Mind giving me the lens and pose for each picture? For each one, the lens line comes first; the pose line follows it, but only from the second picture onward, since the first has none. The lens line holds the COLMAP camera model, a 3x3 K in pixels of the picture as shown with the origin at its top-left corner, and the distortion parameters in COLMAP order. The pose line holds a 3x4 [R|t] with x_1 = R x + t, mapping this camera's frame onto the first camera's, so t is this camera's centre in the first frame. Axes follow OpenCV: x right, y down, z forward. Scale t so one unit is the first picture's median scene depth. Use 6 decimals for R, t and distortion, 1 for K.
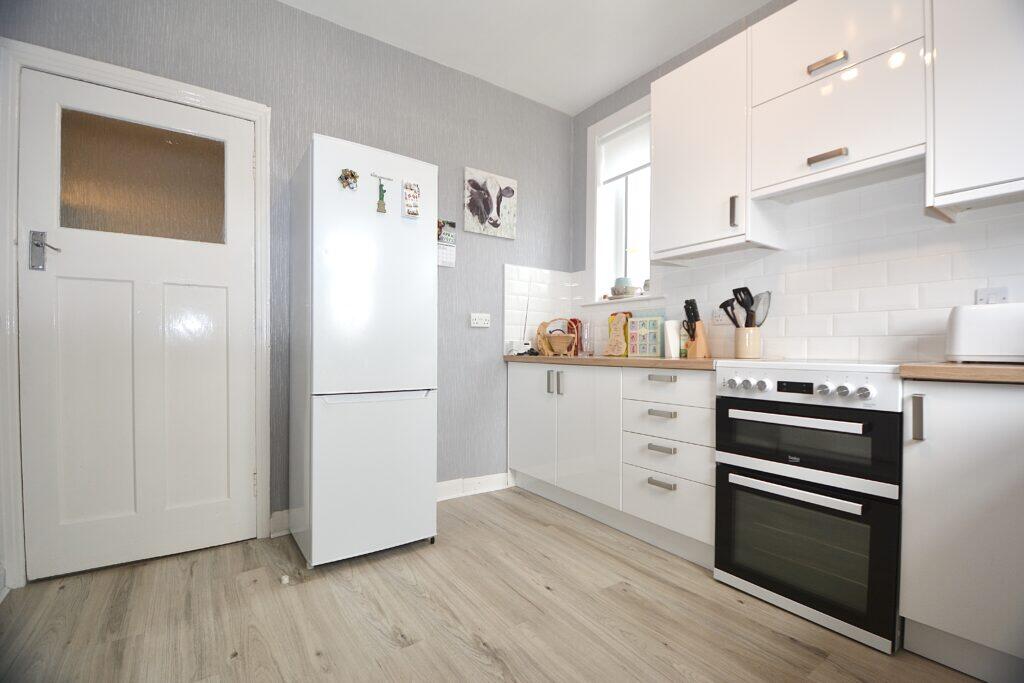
lens RADIAL K [[448.9, 0, 517.3], [0, 448.9, 350.9], [0, 0, 1]] dist [0.001485, -0.017343]
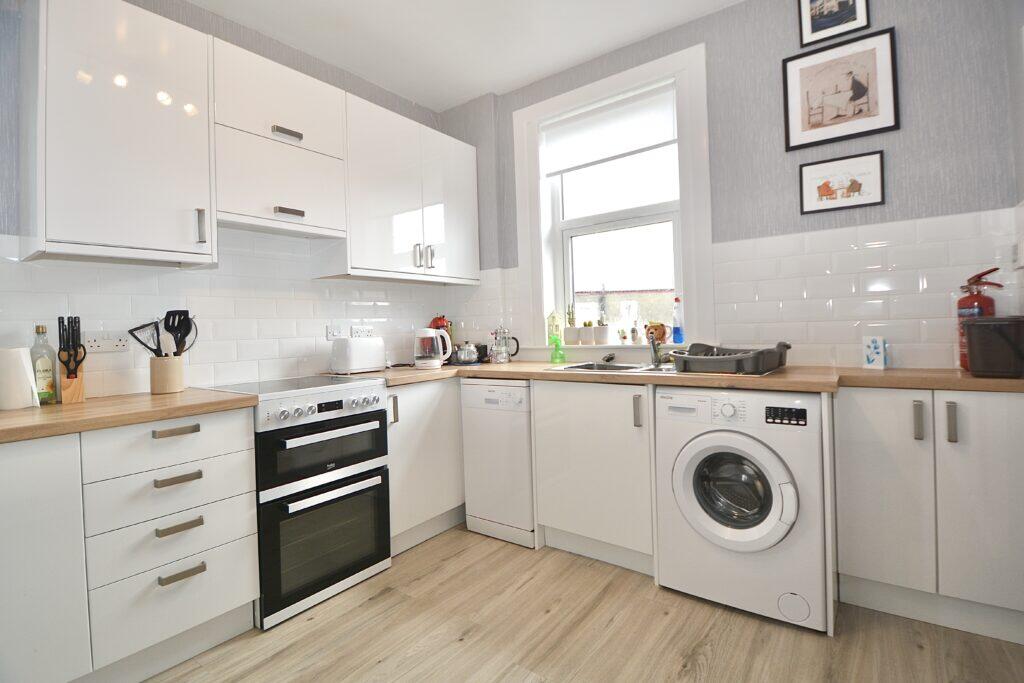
lens RADIAL K [[476.8, 0, 519.3], [0, 476.8, 327.7], [0, 0, 1]] dist [0.001825, -0.019880]
pose [[-0.308807, 0.010179, 0.951070, -0.582387], [0.043696, 0.999039, 0.003496, -0.085793], [-0.950121, 0.042638, -0.308954, 0.685641]]
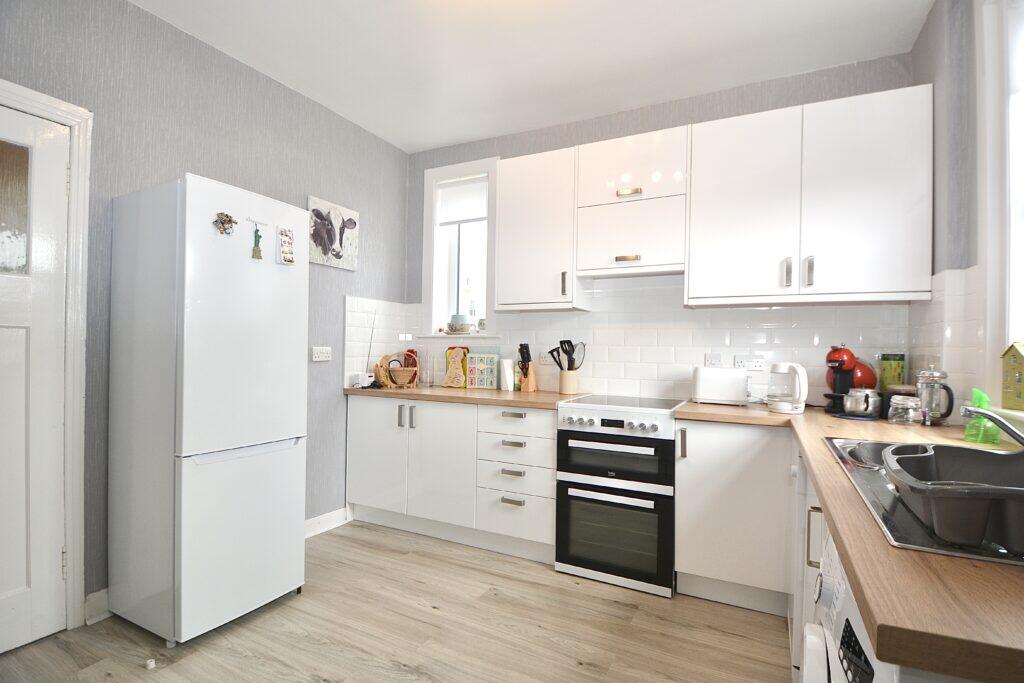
lens RADIAL K [[479.7, 0, 516.4], [0, 479.7, 345.9], [0, 0, 1]] dist [0.003568, -0.020681]
pose [[0.887867, 0.012071, 0.459942, -0.271490], [-0.006720, 0.999889, -0.013269, -0.108521], [-0.460051, 0.008690, 0.887850, -0.165412]]
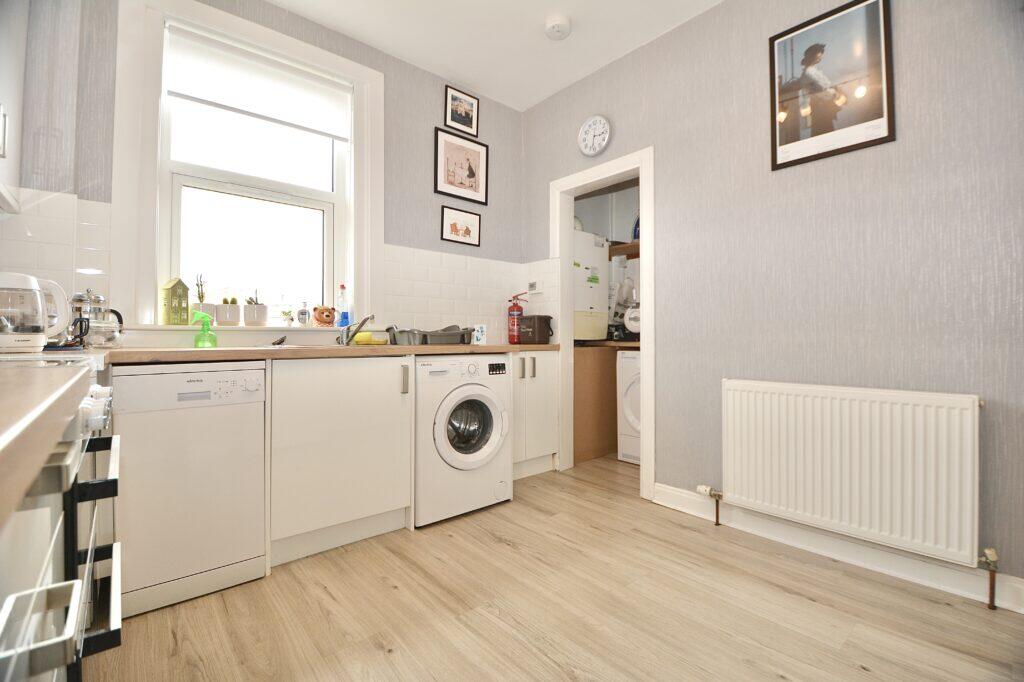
lens RADIAL K [[454.8, 0, 513.3], [0, 454.8, 335.3], [0, 0, 1]] dist [0.001428, -0.017261]
pose [[-0.995228, -0.001822, -0.097561, 0.122164], [-0.002048, 0.999995, 0.002215, -0.005012], [0.097557, 0.002404, -0.995227, 1.213441]]
